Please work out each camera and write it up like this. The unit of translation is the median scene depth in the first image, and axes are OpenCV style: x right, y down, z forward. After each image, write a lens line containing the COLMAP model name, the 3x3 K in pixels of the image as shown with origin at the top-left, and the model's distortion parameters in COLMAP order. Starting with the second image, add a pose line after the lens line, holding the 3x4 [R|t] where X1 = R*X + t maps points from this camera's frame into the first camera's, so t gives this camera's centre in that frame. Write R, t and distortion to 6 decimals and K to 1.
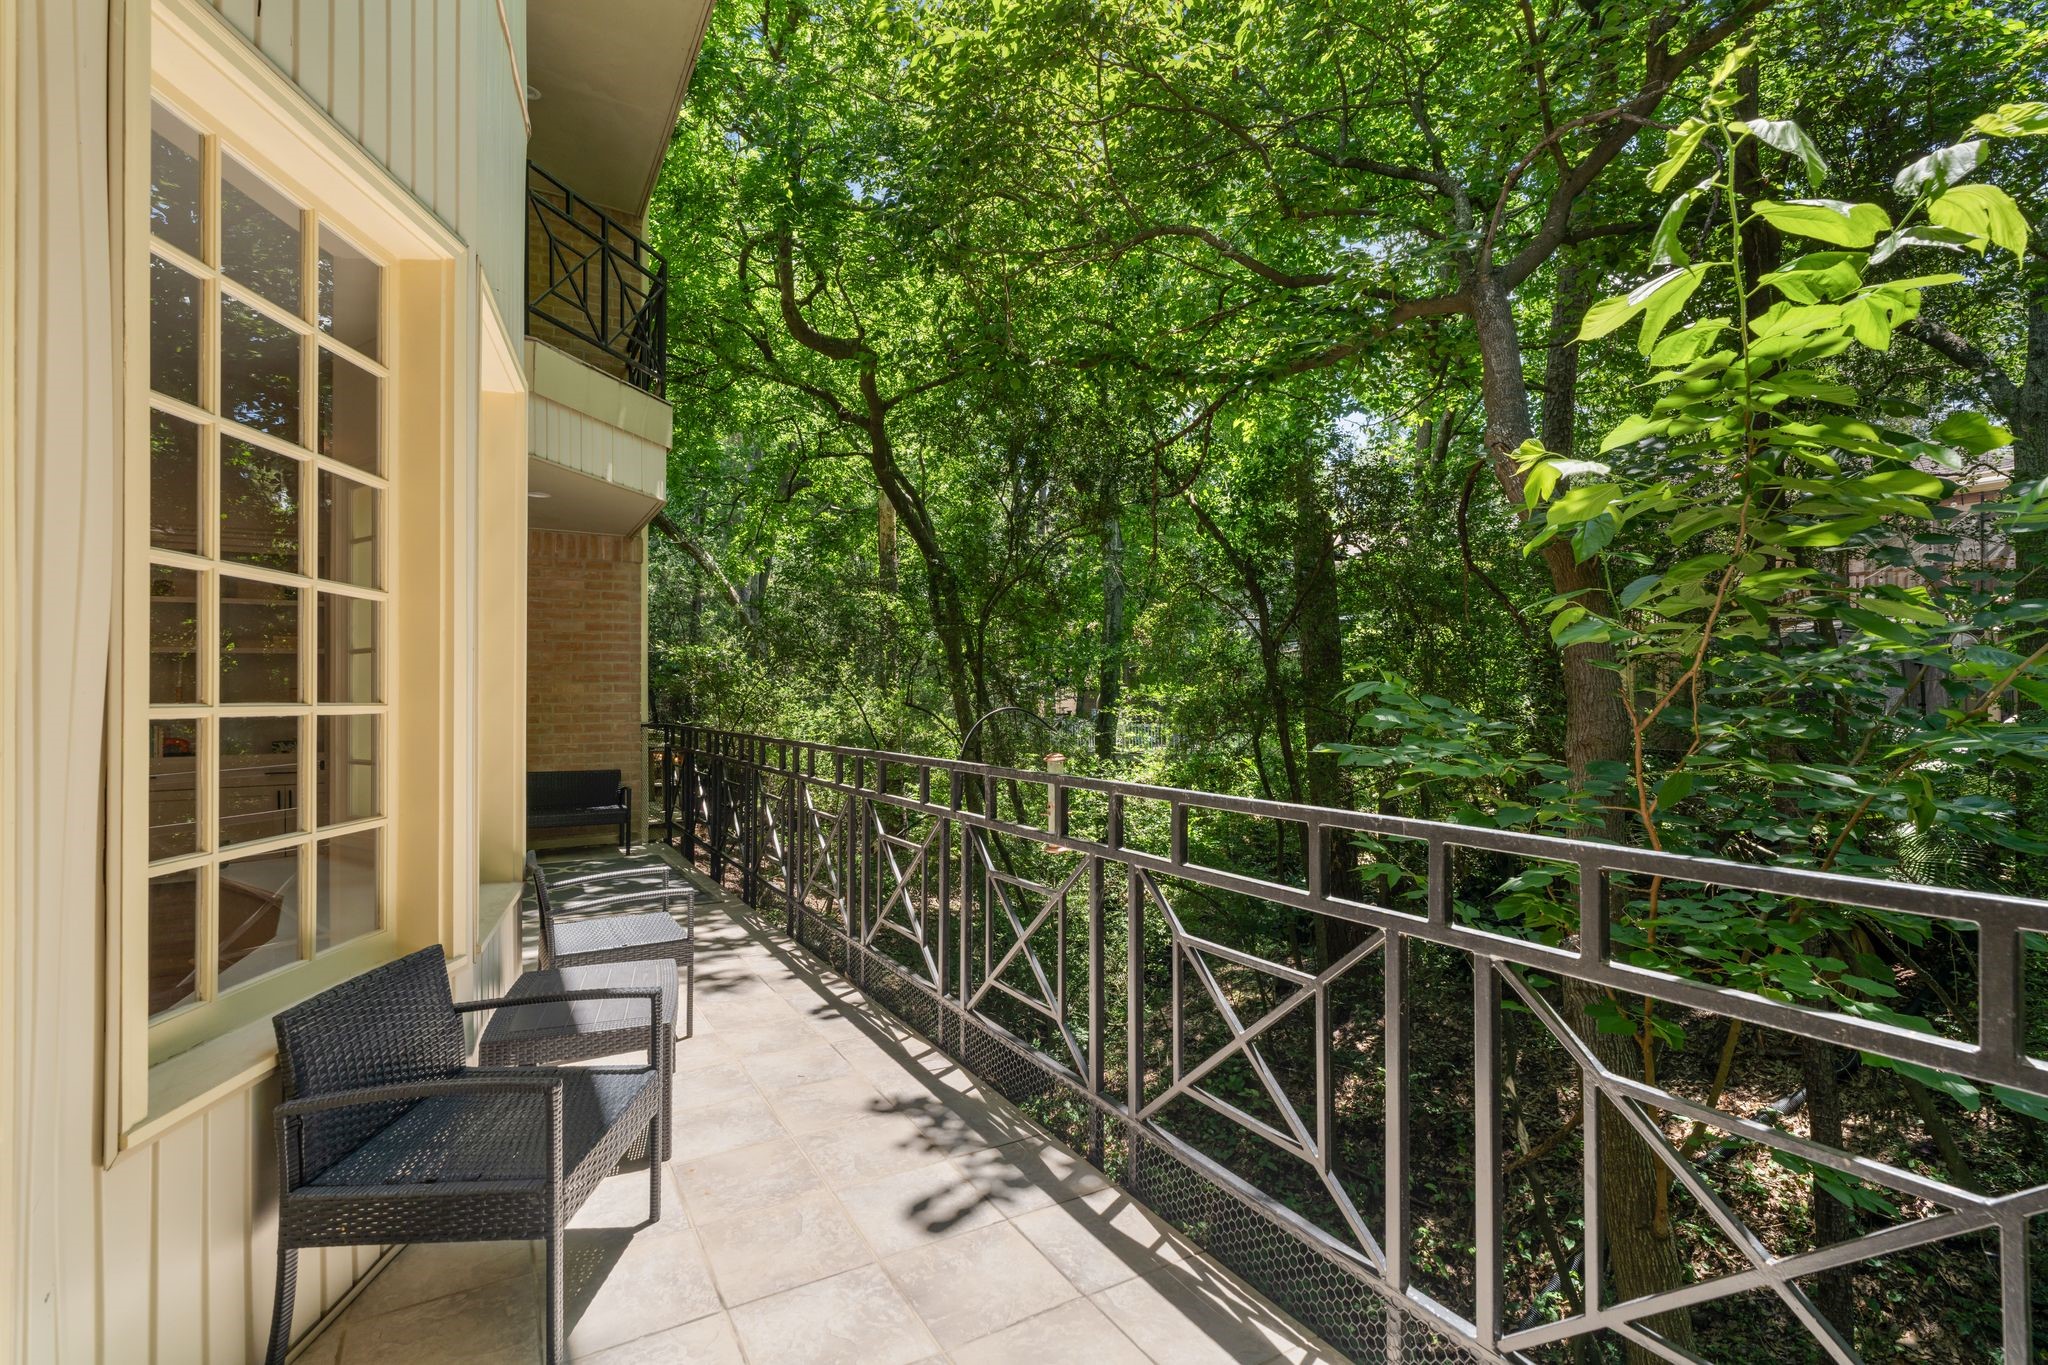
lens RADIAL K [[922.7, 0, 1024.0], [0, 922.7, 682.5], [0, 0, 1]] dist [-0.002381, 0.000074]
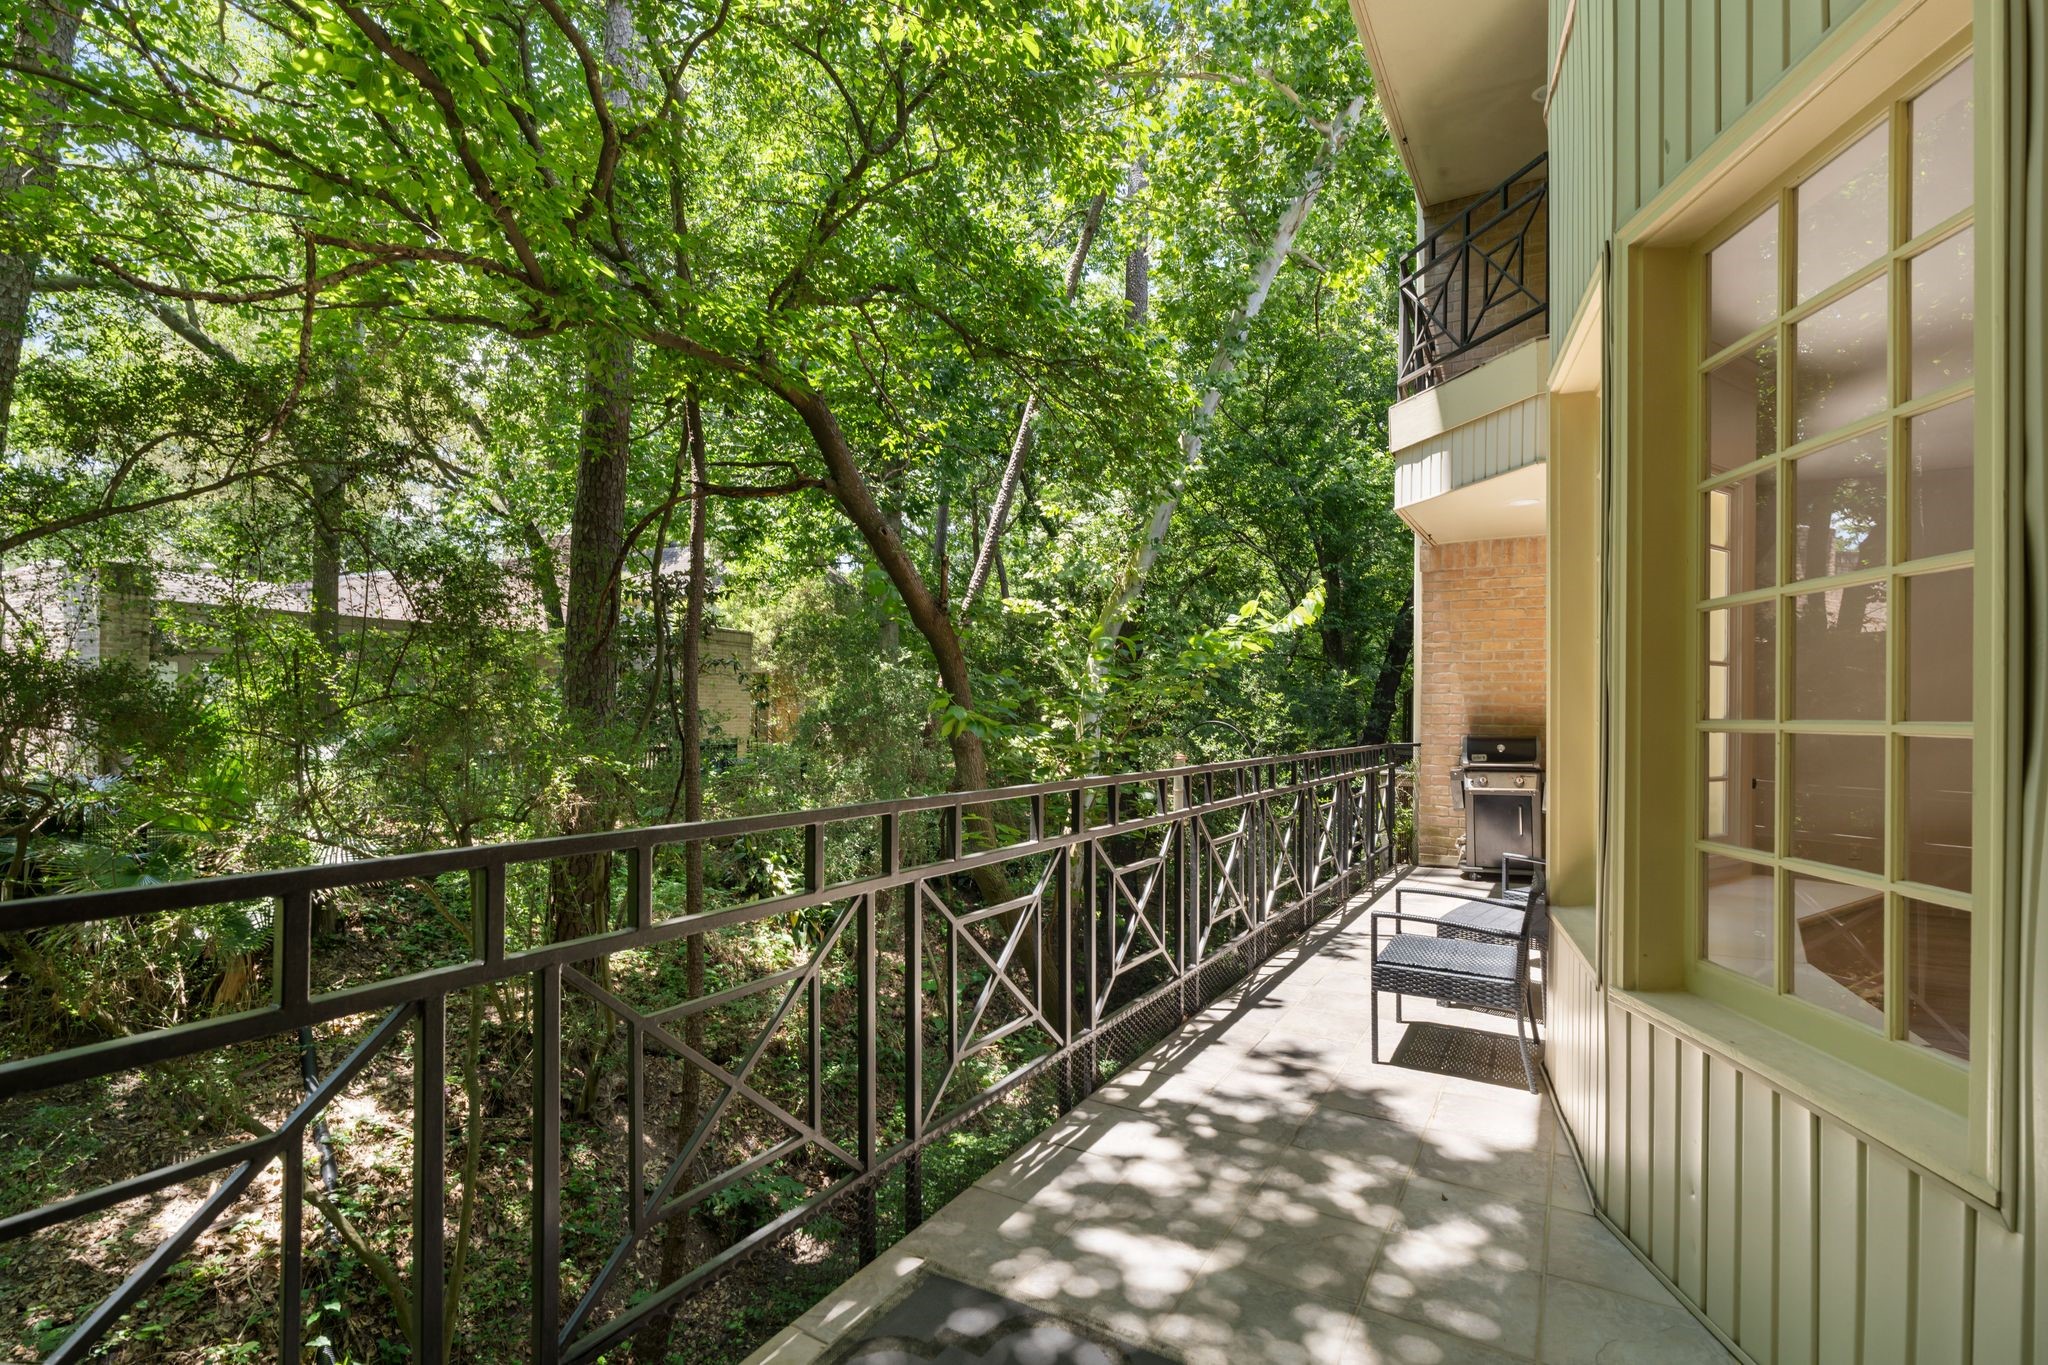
lens RADIAL K [[922.7, 0, 1024.0], [0, 922.7, 682.5], [0, 0, 1]] dist [-0.002381, 0.000074]
pose [[-0.456734, 0.030845, 0.889068, -1.012871], [-0.006074, 0.999267, -0.037789, 0.028146], [-0.889582, -0.022660, -0.456212, 1.696360]]
